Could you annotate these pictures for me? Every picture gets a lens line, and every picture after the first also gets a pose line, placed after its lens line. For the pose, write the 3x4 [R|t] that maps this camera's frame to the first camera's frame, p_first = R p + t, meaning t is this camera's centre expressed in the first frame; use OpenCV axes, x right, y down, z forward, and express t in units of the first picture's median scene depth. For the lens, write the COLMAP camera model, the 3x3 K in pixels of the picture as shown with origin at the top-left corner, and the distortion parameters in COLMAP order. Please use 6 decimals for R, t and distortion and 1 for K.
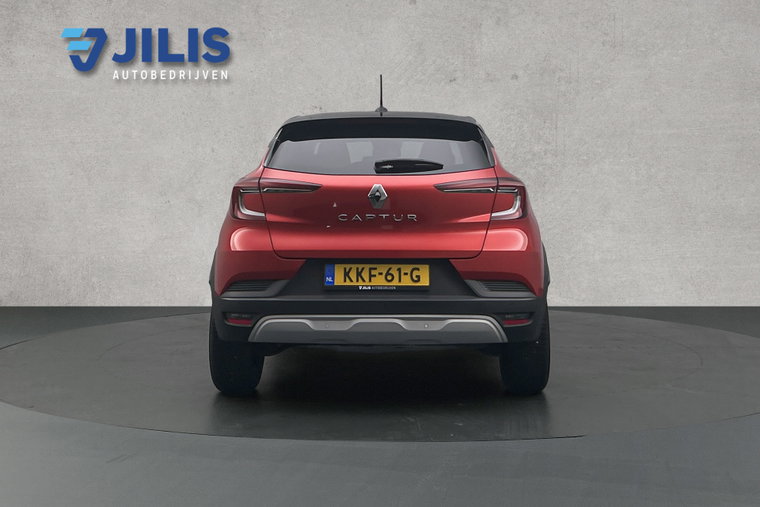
lens RADIAL K [[595.3, 0, 380.0], [0, 595.3, 253.7], [0, 0, 1]] dist [0.000829, 0.000902]
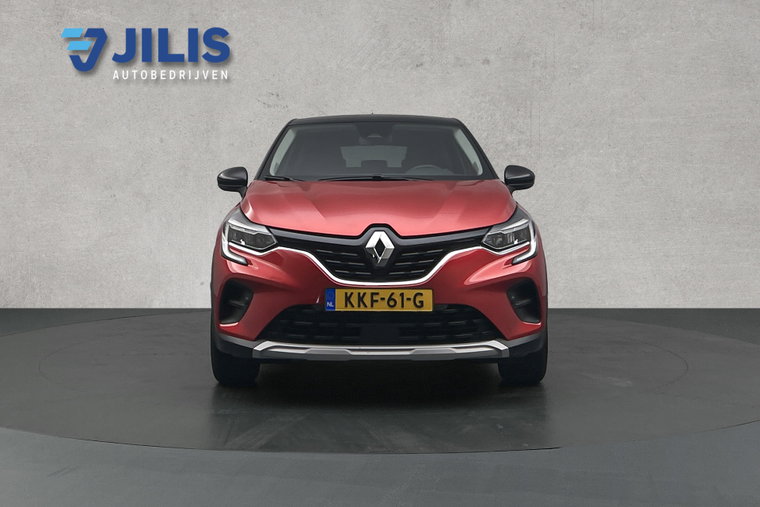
lens RADIAL K [[595.3, 0, 379.8], [0, 595.3, 253.8], [0, 0, 1]] dist [0.000829, 0.000902]
pose [[1.000000, 0.000012, -0.000564, 0.060749], [-0.000012, 1.000000, 0.000183, 0.003338], [0.000564, -0.000183, 1.000000, 0.069714]]
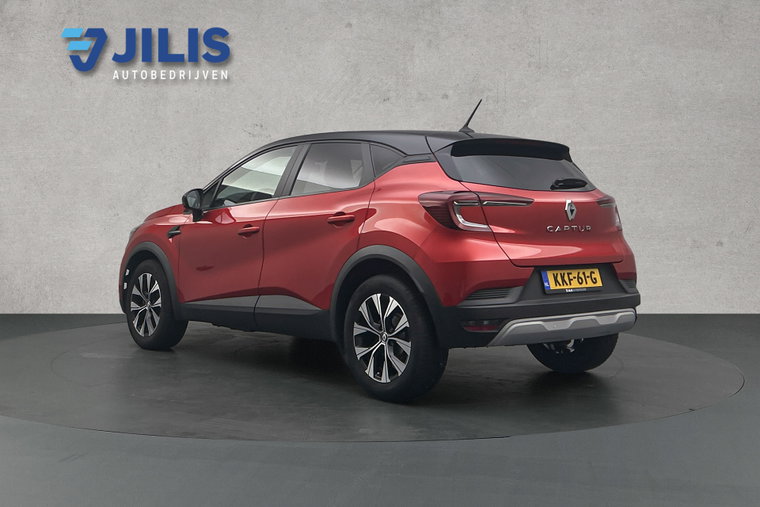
lens RADIAL K [[595.3, 0, 380.3], [0, 595.3, 254.4], [0, 0, 1]] dist [0.000829, 0.000902]
pose [[1.000000, 0.000098, 0.000005, 0.111098], [-0.000098, 0.999999, 0.001165, -0.017986], [-0.000004, -0.001165, 0.999999, -0.055761]]
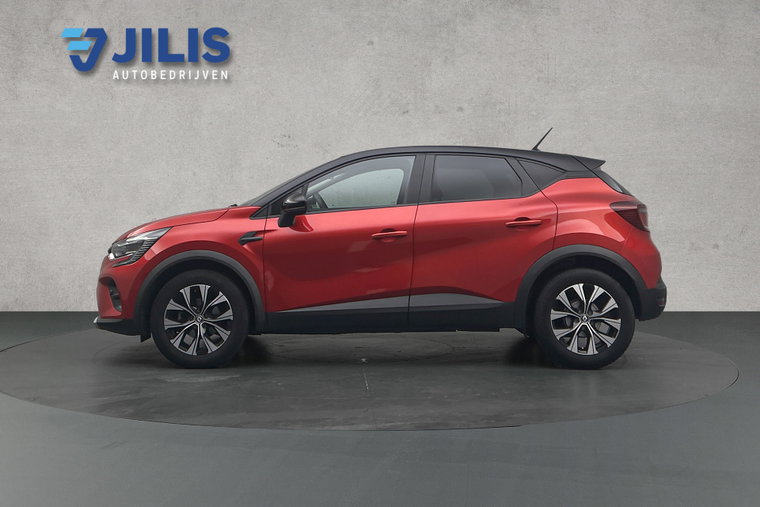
lens RADIAL K [[595.3, 0, 380.1], [0, 595.3, 254.4], [0, 0, 1]] dist [0.000829, 0.000902]
pose [[1.000000, 0.000177, -0.000083, 0.073476], [-0.000177, 0.999999, 0.001299, -0.021636], [0.000083, -0.001299, 0.999999, -0.134389]]
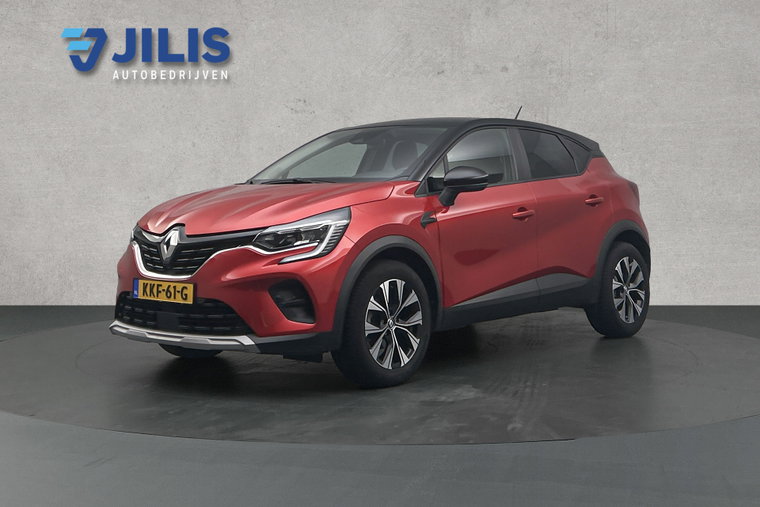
lens RADIAL K [[595.3, 0, 379.8], [0, 595.3, 253.9], [0, 0, 1]] dist [0.000829, 0.000902]
pose [[1.000000, 0.000019, -0.000392, 0.023131], [-0.000019, 1.000000, 0.000449, 0.004212], [0.000392, -0.000449, 1.000000, 0.028941]]
